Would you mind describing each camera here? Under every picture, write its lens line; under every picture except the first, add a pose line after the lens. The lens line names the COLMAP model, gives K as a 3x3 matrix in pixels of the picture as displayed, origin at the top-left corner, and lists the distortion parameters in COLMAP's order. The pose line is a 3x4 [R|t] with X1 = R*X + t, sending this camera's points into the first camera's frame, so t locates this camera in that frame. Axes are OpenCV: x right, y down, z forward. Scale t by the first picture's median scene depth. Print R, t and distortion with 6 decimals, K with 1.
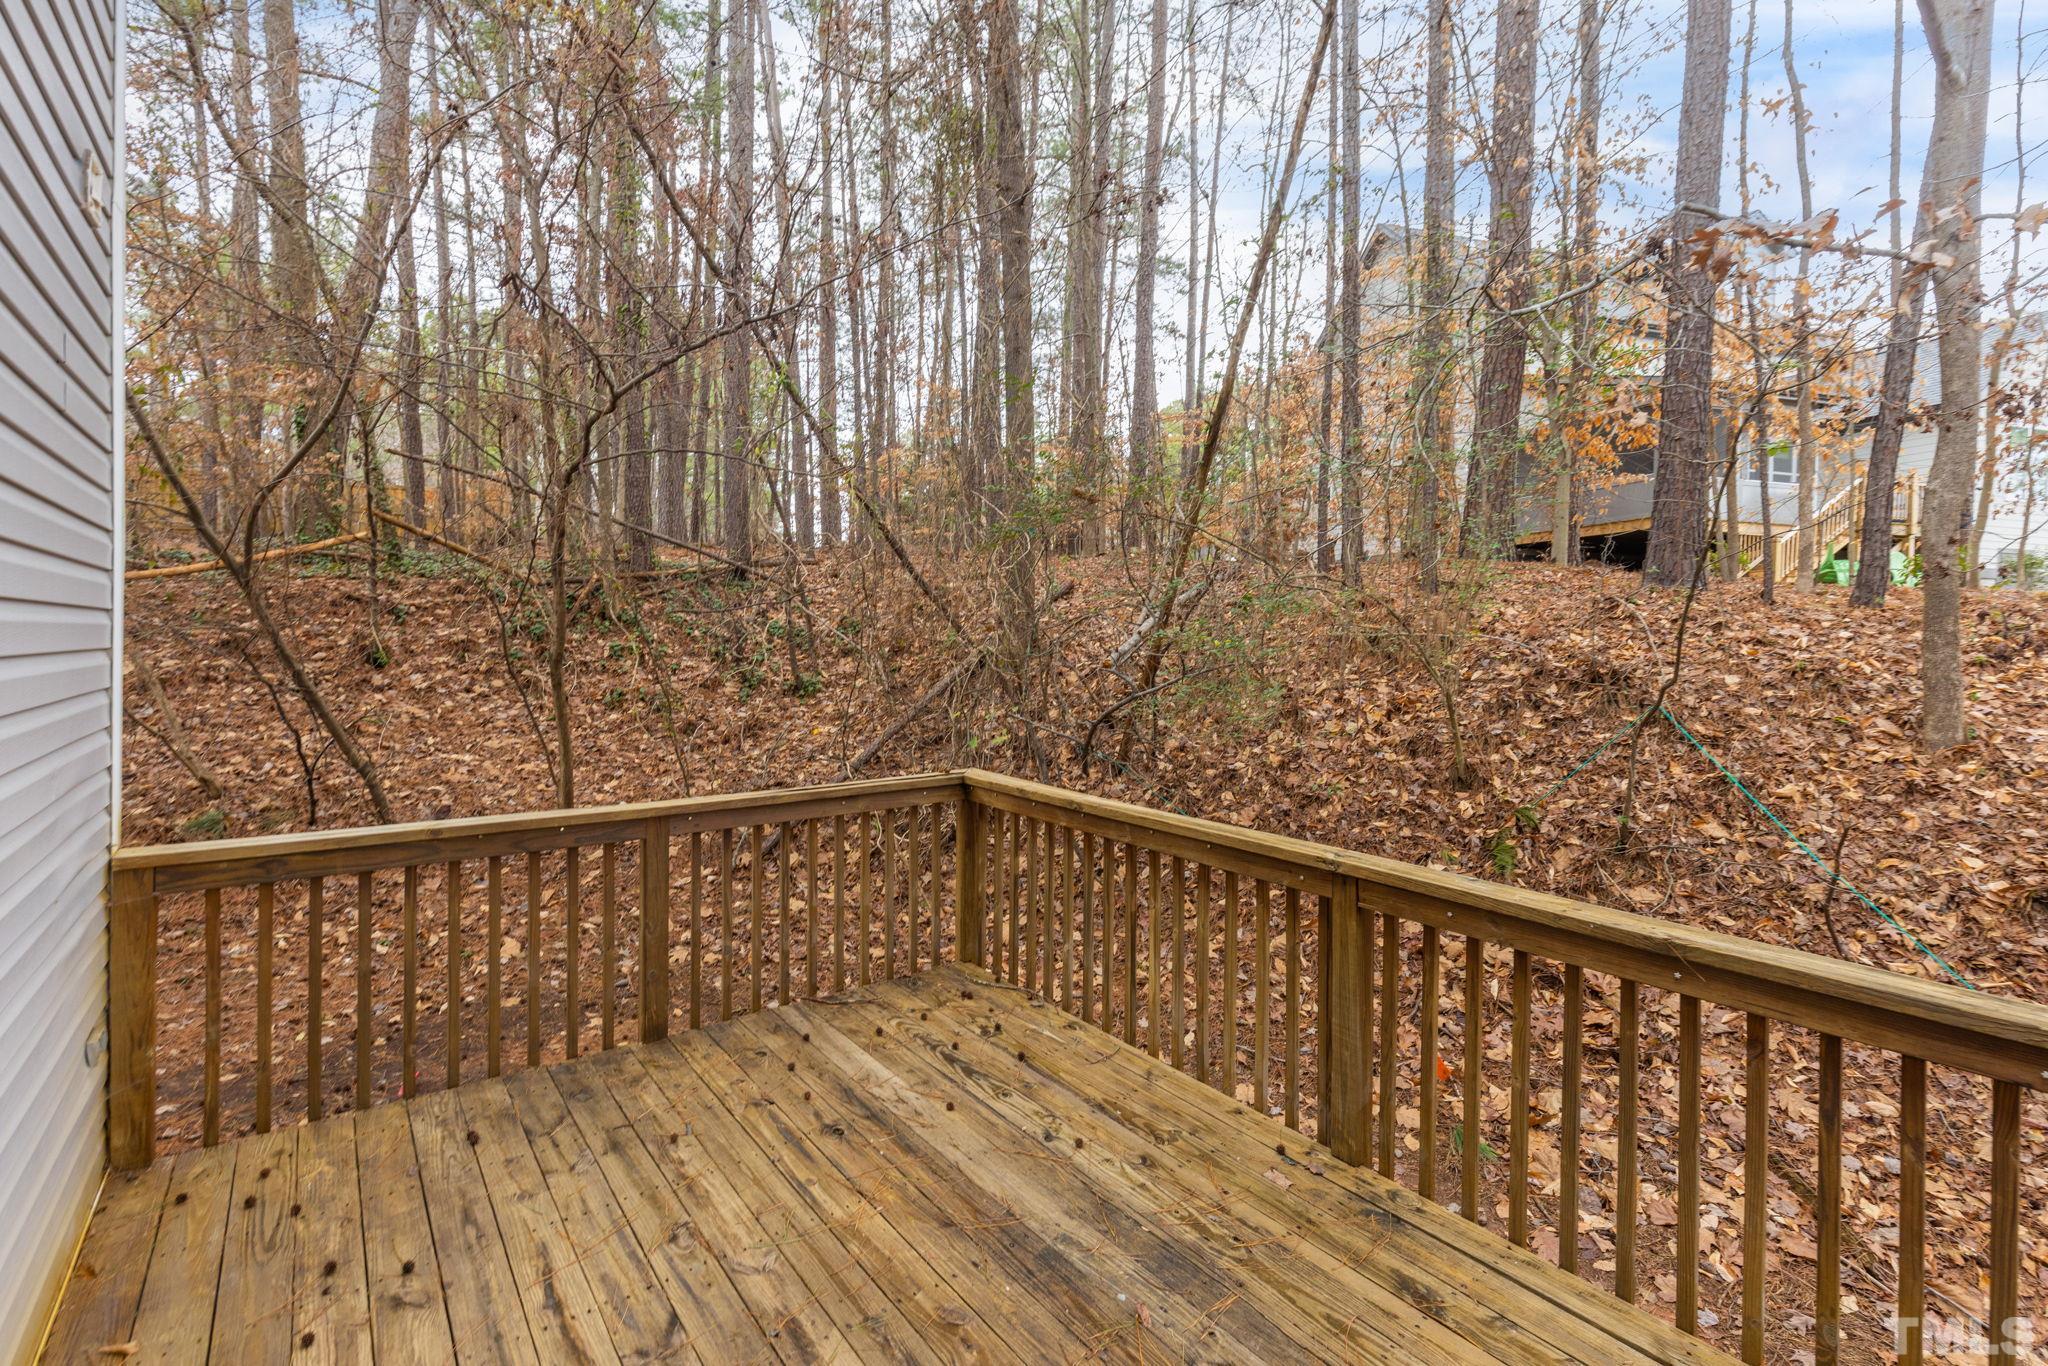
lens RADIAL K [[929.0, 0, 1025.7], [0, 929.0, 643.2], [0, 0, 1]] dist [0.003548, 0.000482]
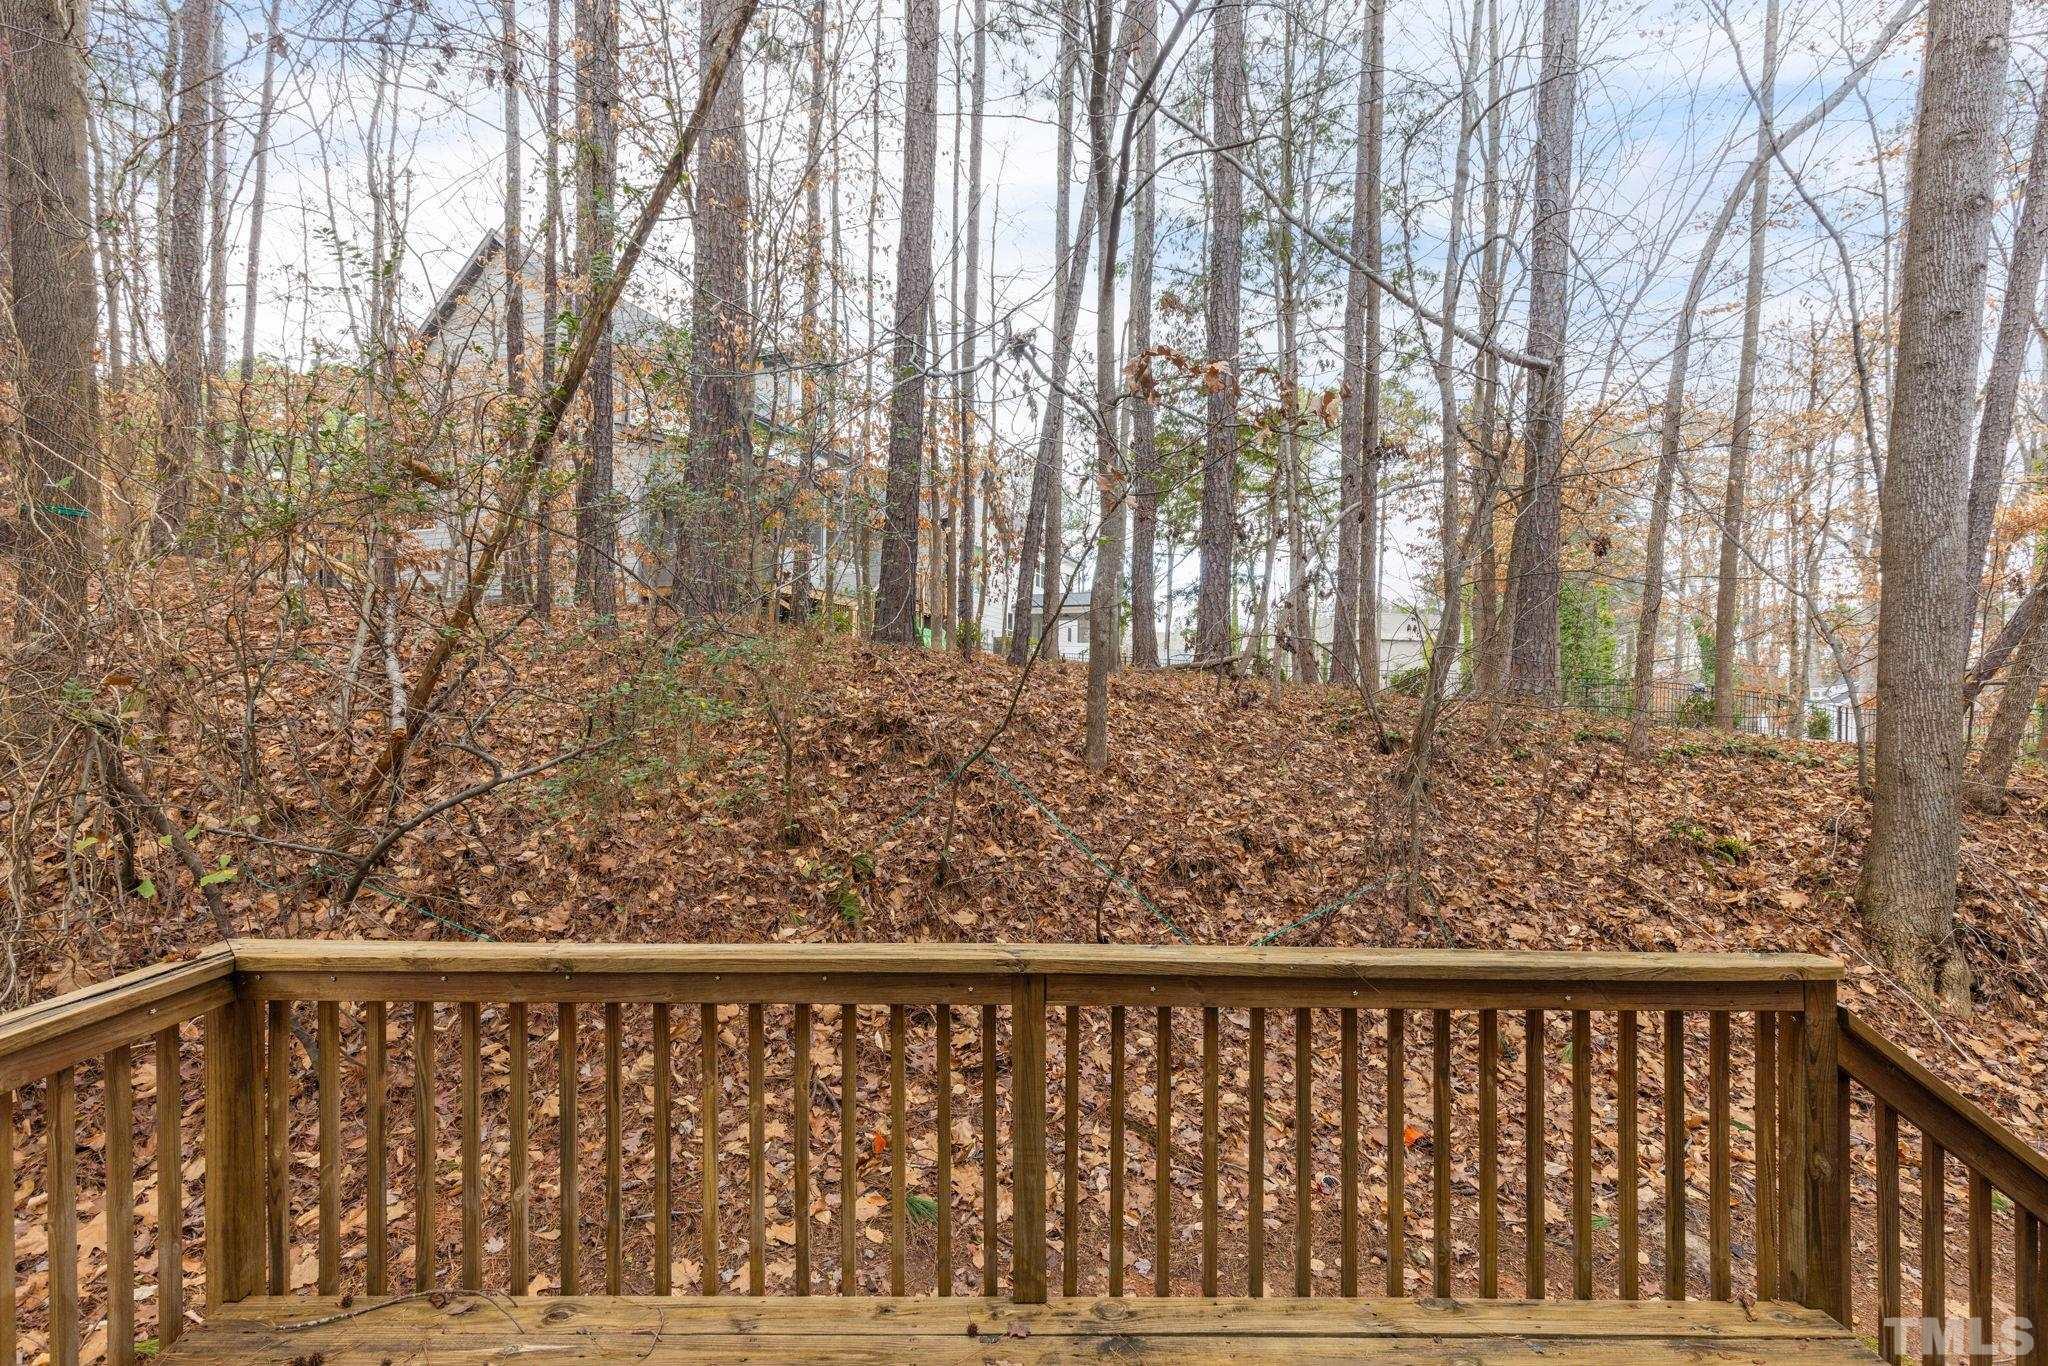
lens RADIAL K [[919.7, 0, 1026.7], [0, 919.7, 694.8], [0, 0, 1]] dist [0.006215, -0.000116]
pose [[0.599512, -0.010080, 0.800302, -0.171748], [0.005740, 0.999949, 0.008294, -0.009715], [-0.800345, -0.000379, 0.599540, 0.241549]]
